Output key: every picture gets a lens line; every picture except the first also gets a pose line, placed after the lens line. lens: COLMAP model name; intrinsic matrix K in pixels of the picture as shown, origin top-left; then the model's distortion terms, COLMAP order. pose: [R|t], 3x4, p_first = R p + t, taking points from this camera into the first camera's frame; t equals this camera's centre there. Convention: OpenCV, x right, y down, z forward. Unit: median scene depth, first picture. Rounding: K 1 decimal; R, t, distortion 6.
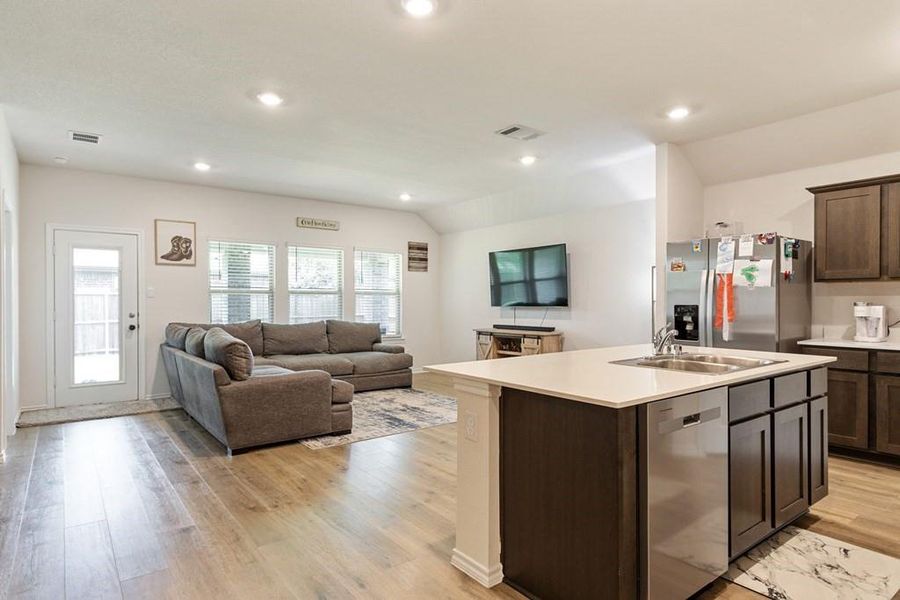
lens RADIAL K [[512.9, 0, 444.2], [0, 512.9, 305.1], [0, 0, 1]] dist [-0.025020, -0.000606]
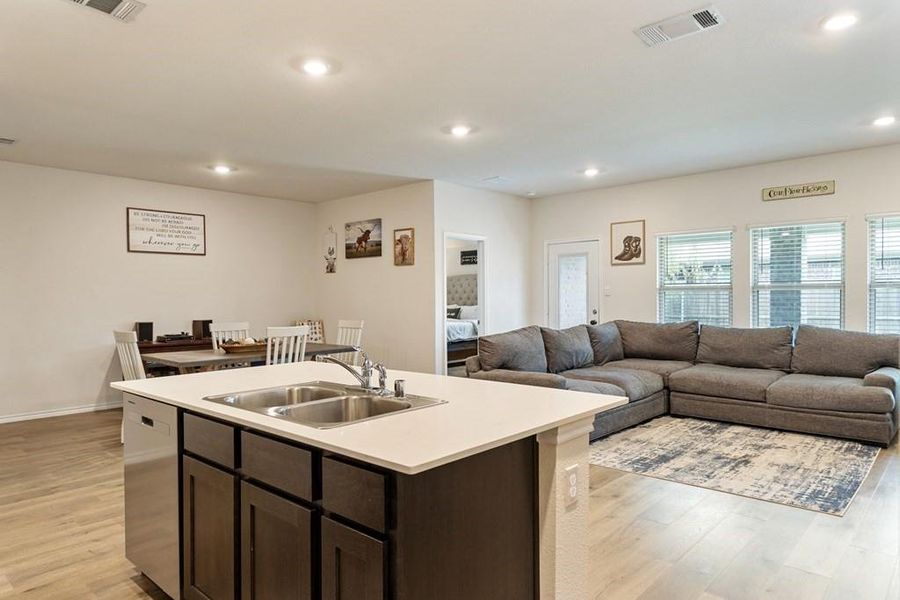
lens RADIAL K [[557.8, 0, 444.7], [0, 557.8, 304.9], [0, 0, 1]] dist [0.007773, -0.009759]
pose [[0.152709, 0.008405, -0.988235, 0.524847], [-0.001568, 0.999965, 0.008263, -0.005343], [0.988270, 0.000288, 0.152717, 0.451547]]
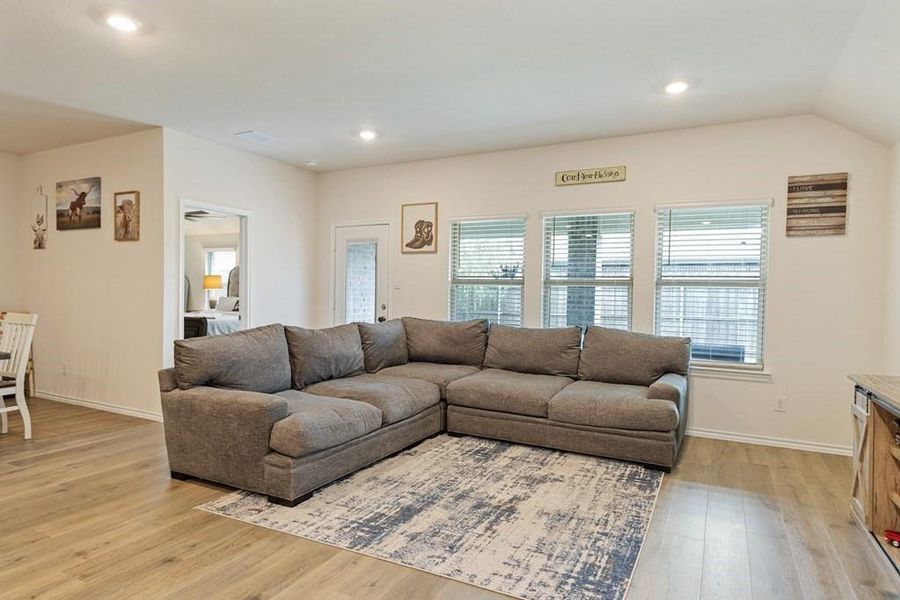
lens RADIAL K [[522.9, 0, 449.0], [0, 522.9, 304.0], [0, 0, 1]] dist [0.009235, -0.002519]
pose [[0.416307, 0.023093, -0.908931, 0.328968], [-0.023945, 0.999609, 0.014429, -0.003371], [0.908909, 0.015757, 0.416697, 0.652267]]
